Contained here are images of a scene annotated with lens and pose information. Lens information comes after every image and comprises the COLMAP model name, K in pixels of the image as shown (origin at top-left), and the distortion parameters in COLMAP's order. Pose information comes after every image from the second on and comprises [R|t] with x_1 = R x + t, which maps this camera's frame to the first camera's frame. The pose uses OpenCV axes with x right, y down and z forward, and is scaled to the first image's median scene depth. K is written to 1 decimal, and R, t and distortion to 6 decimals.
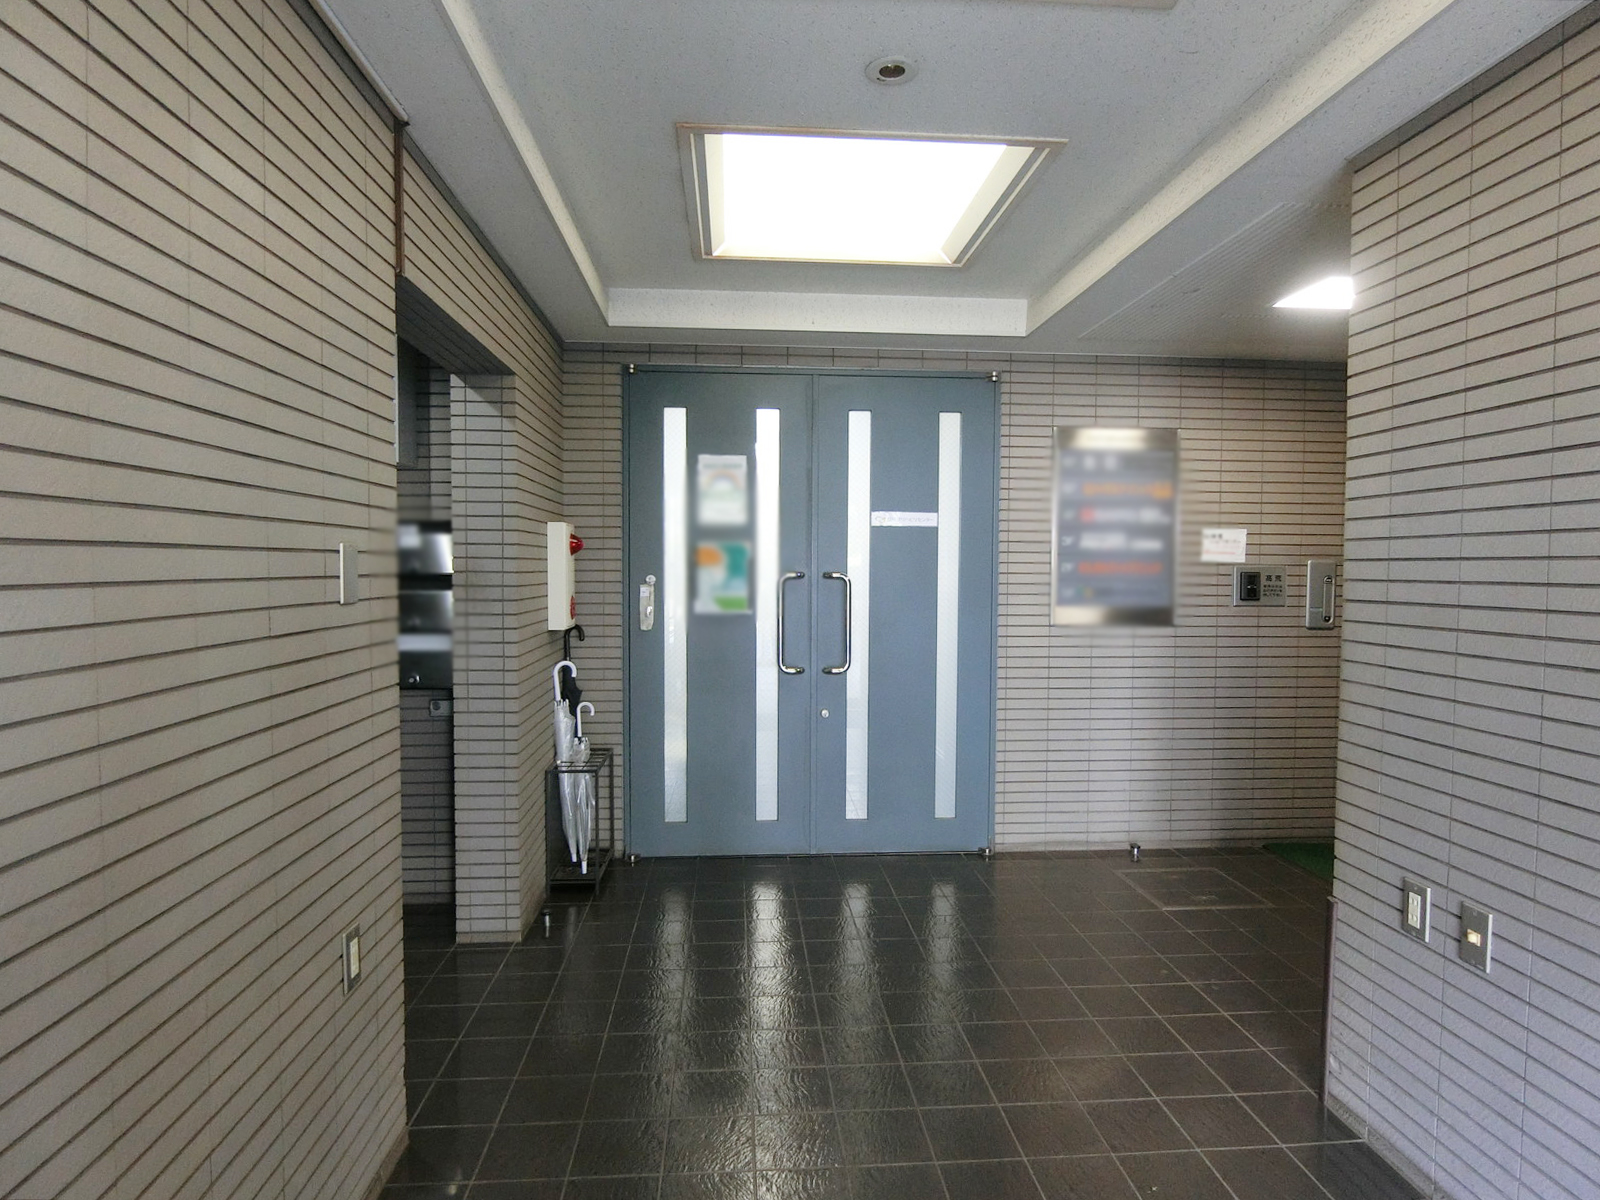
lens RADIAL K [[914.6, 0, 803.4], [0, 914.6, 607.1], [0, 0, 1]] dist [-0.008789, -0.000352]
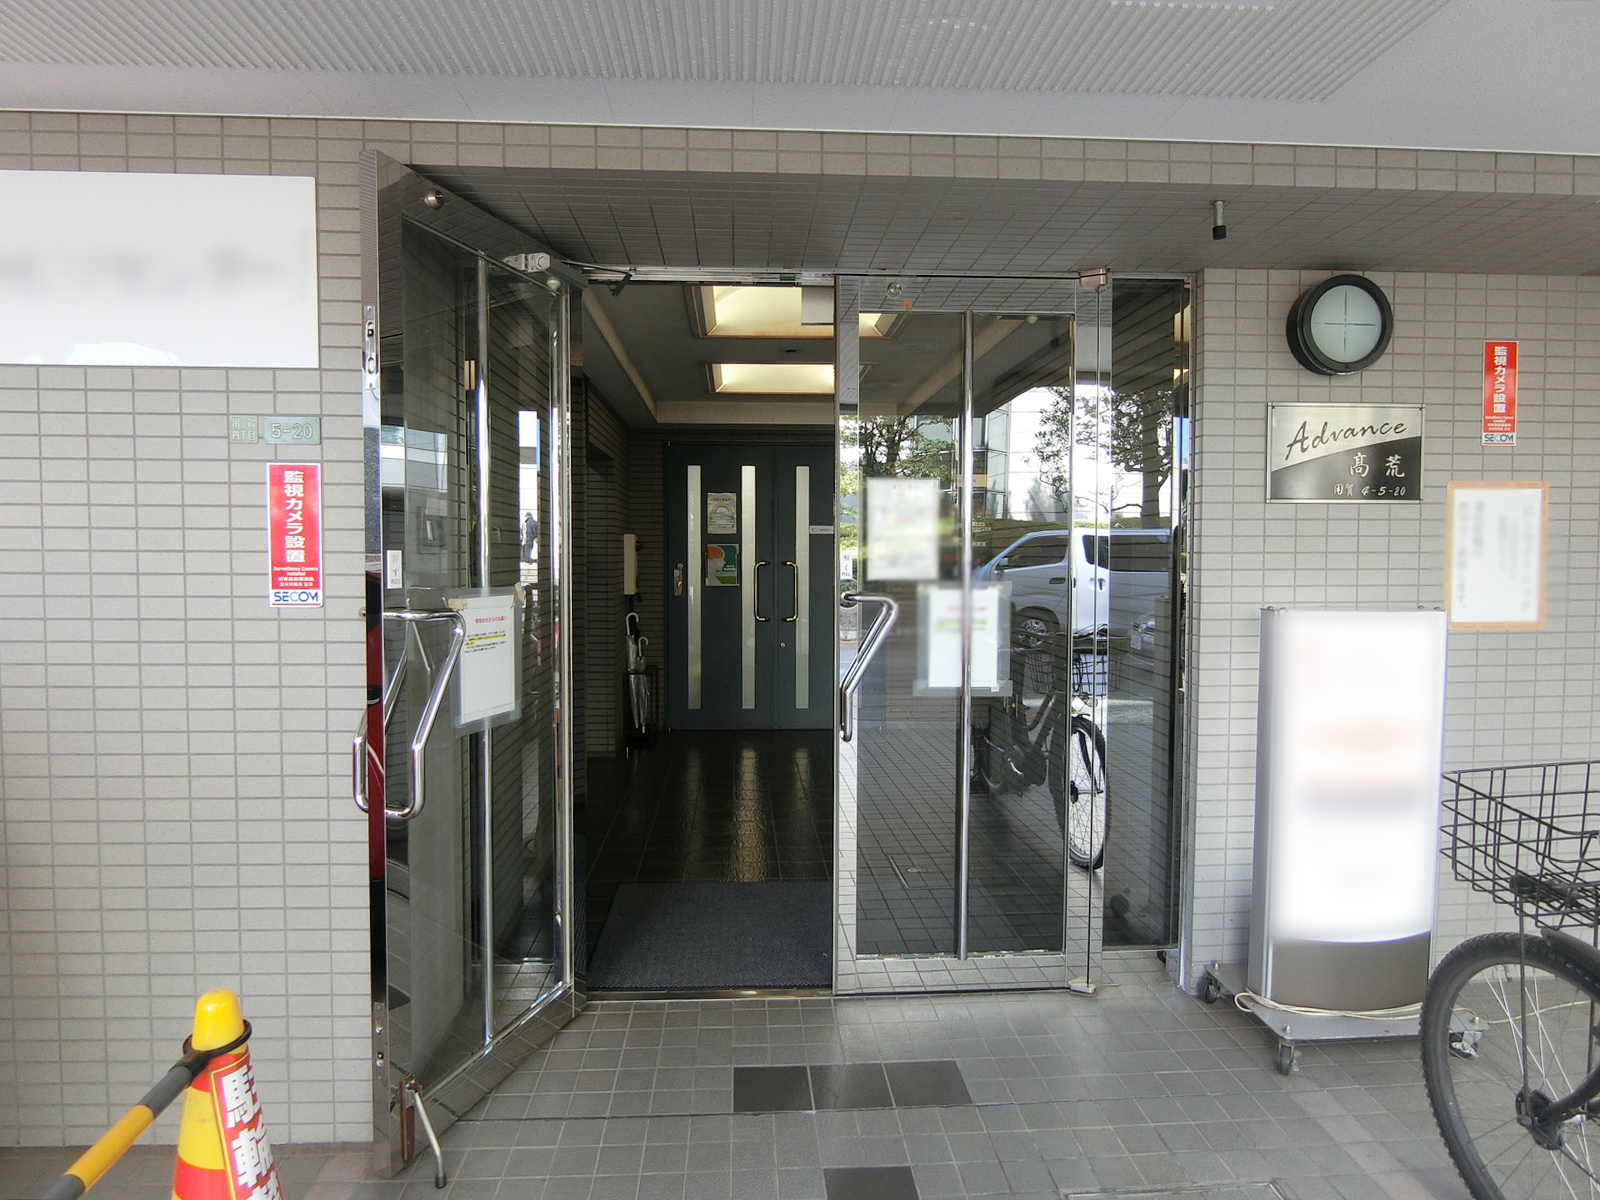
lens RADIAL K [[917.6, 0, 800.2], [0, 917.6, 593.2], [0, 0, 1]] dist [0.002345, 0.000386]
pose [[0.999970, -0.001143, -0.007666, 0.070805], [0.001141, 0.999999, -0.000301, 0.021331], [0.007667, 0.000292, 0.999971, -0.713395]]
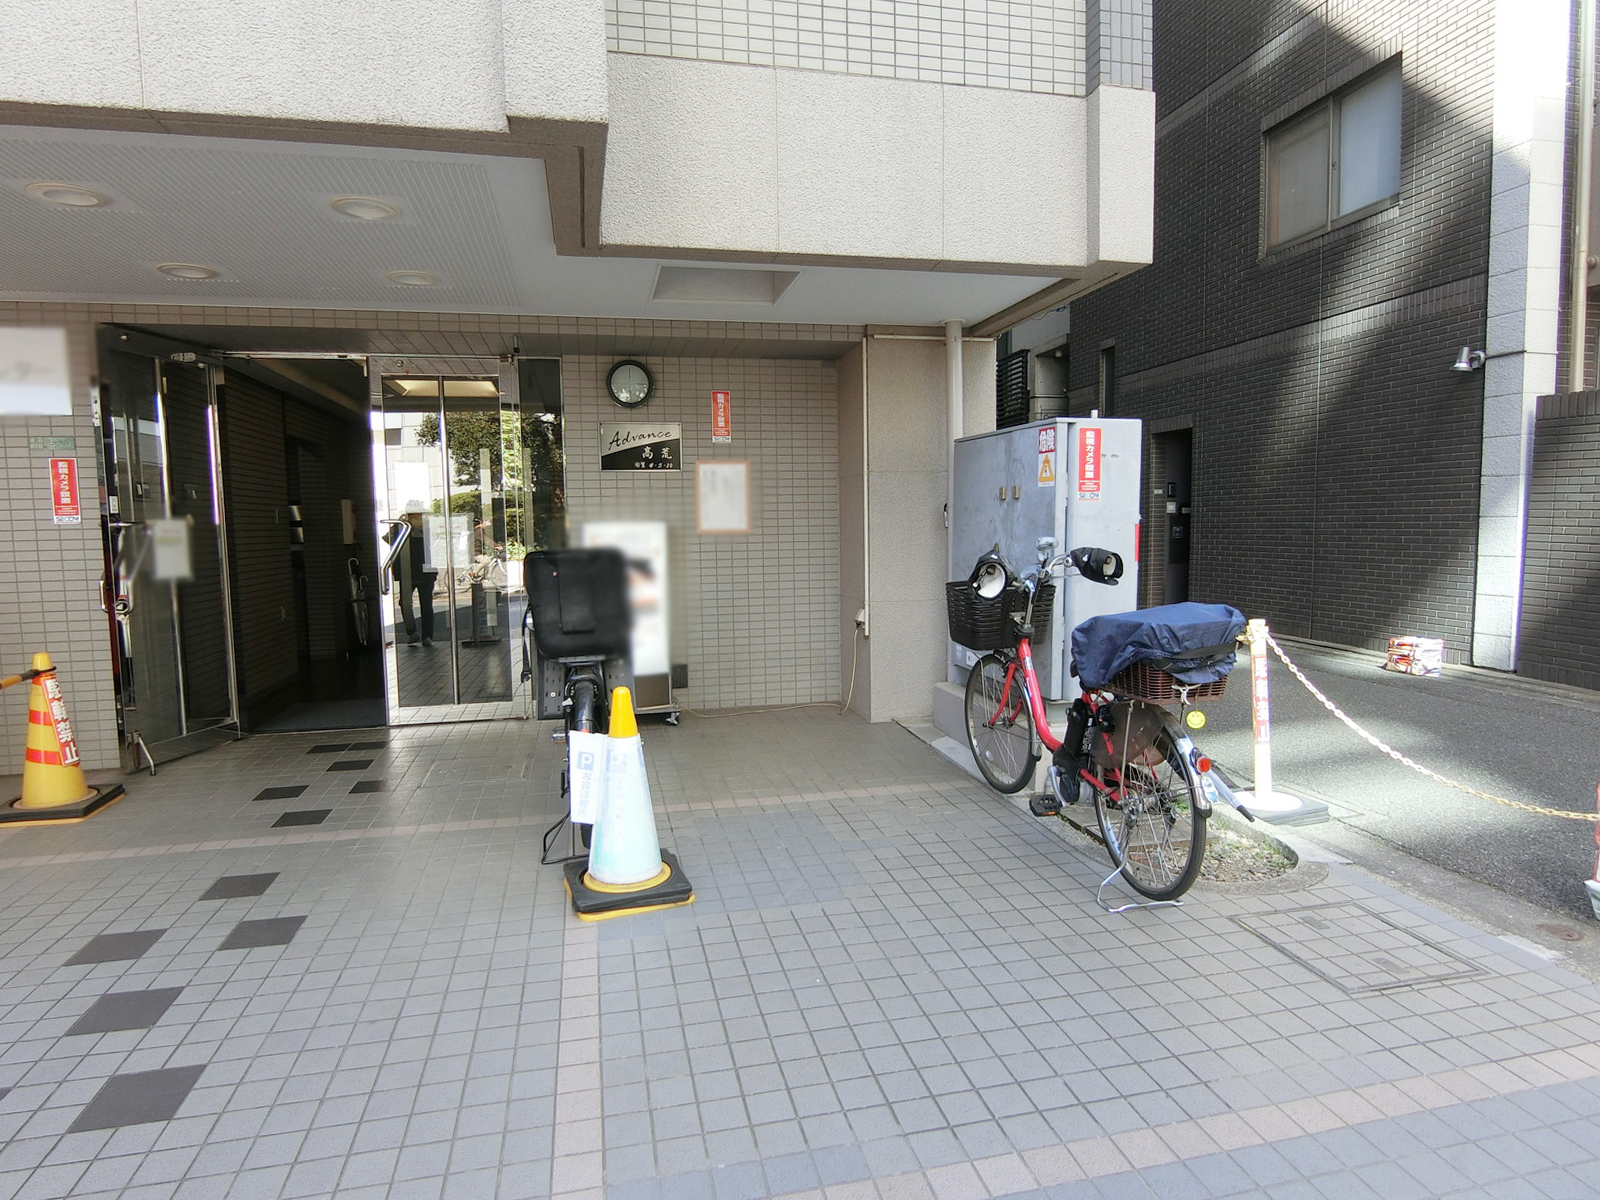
lens RADIAL K [[914.6, 0, 803.4], [0, 914.6, 607.1], [0, 0, 1]] dist [-0.008789, -0.000352]
pose [[0.987566, -0.032844, 0.153738, 0.498114], [0.025858, 0.998550, 0.047219, 0.100329], [-0.155066, -0.042657, 0.986983, -1.441367]]
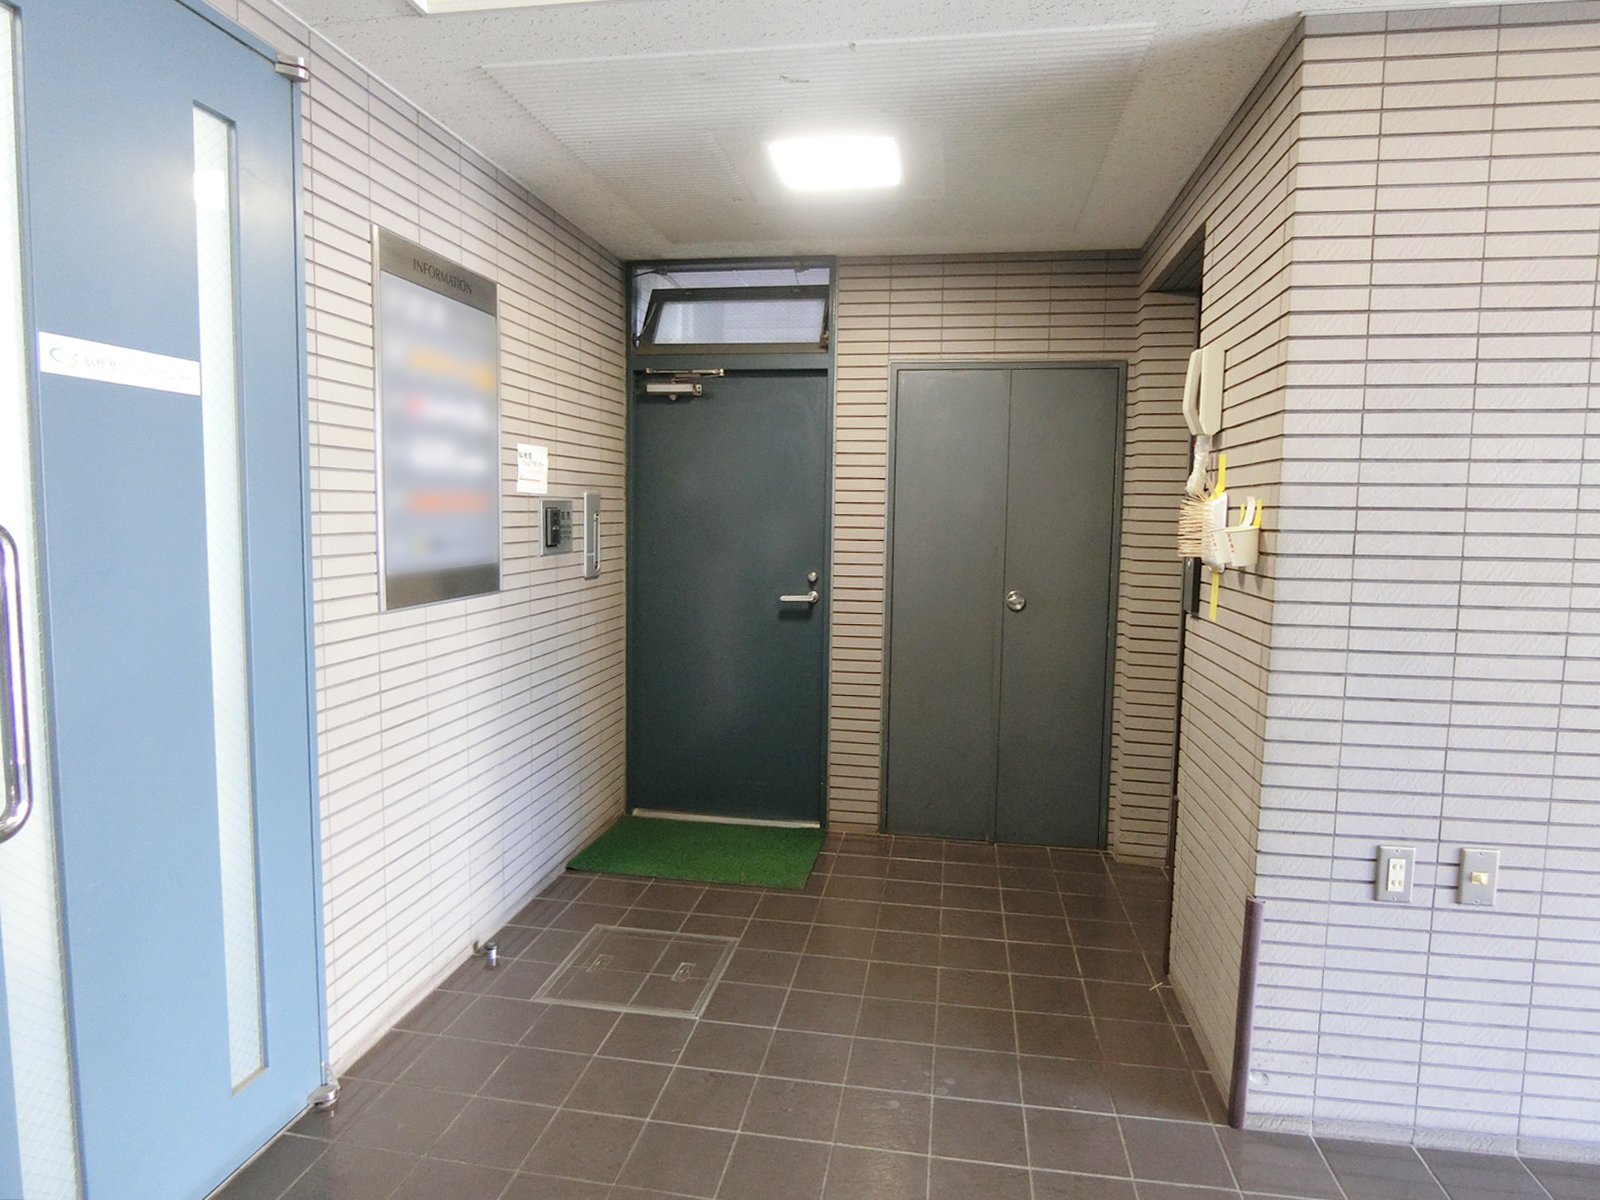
lens RADIAL K [[928.1, 0, 800.7], [0, 928.1, 591.2], [0, 0, 1]] dist [-0.021132, -0.000940]
pose [[0.239305, -0.091437, 0.966630, -0.182762], [0.027668, 0.995794, 0.087346, -0.031856], [-0.970550, 0.005843, 0.240828, 0.650535]]
